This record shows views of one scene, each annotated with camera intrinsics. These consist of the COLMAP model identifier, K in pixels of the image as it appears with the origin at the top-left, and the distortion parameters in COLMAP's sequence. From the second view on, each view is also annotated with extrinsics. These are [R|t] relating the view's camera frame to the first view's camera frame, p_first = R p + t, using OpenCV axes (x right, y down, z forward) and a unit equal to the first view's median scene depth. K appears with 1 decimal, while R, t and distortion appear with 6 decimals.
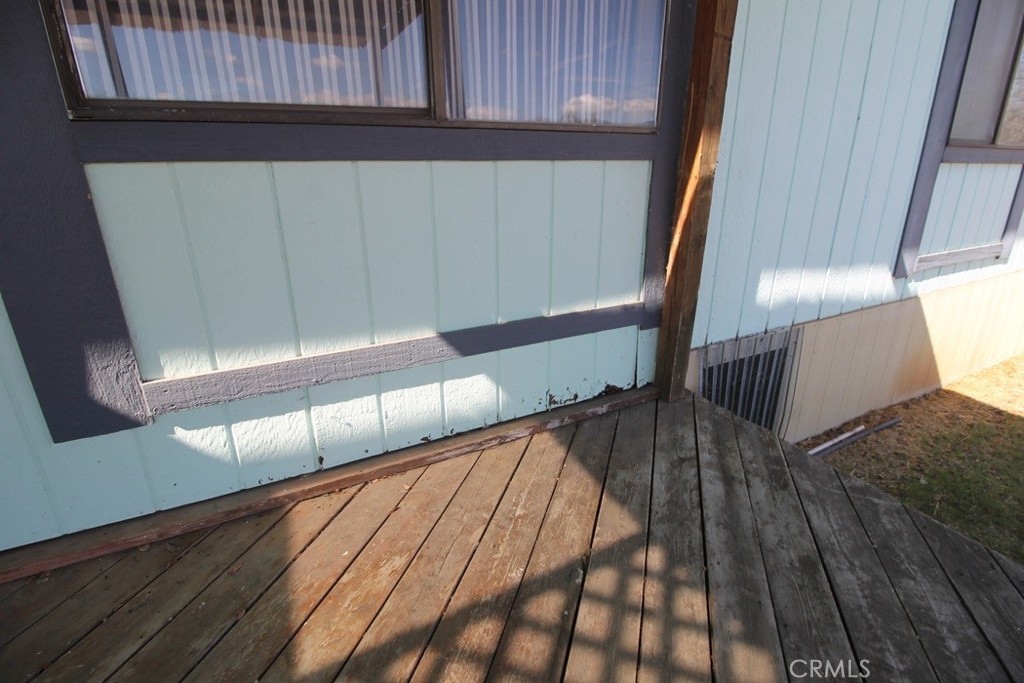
lens RADIAL K [[478.0, 0, 510.5], [0, 478.0, 331.5], [0, 0, 1]] dist [0.004430, -0.016311]
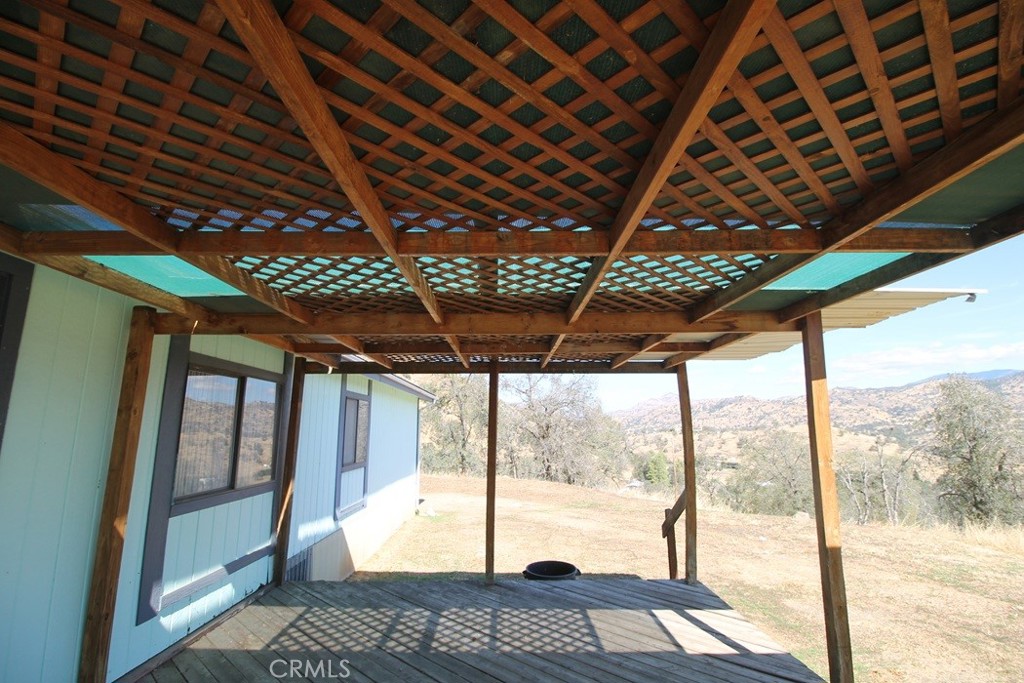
lens RADIAL K [[478.0, 0, 510.5], [0, 478.0, 331.5], [0, 0, 1]] dist [0.004430, -0.016311]
pose [[0.445373, 0.181236, 0.876810, -1.888291], [0.302757, 0.891128, -0.337979, 0.207955], [-0.842604, 0.415987, 0.342014, -1.696175]]
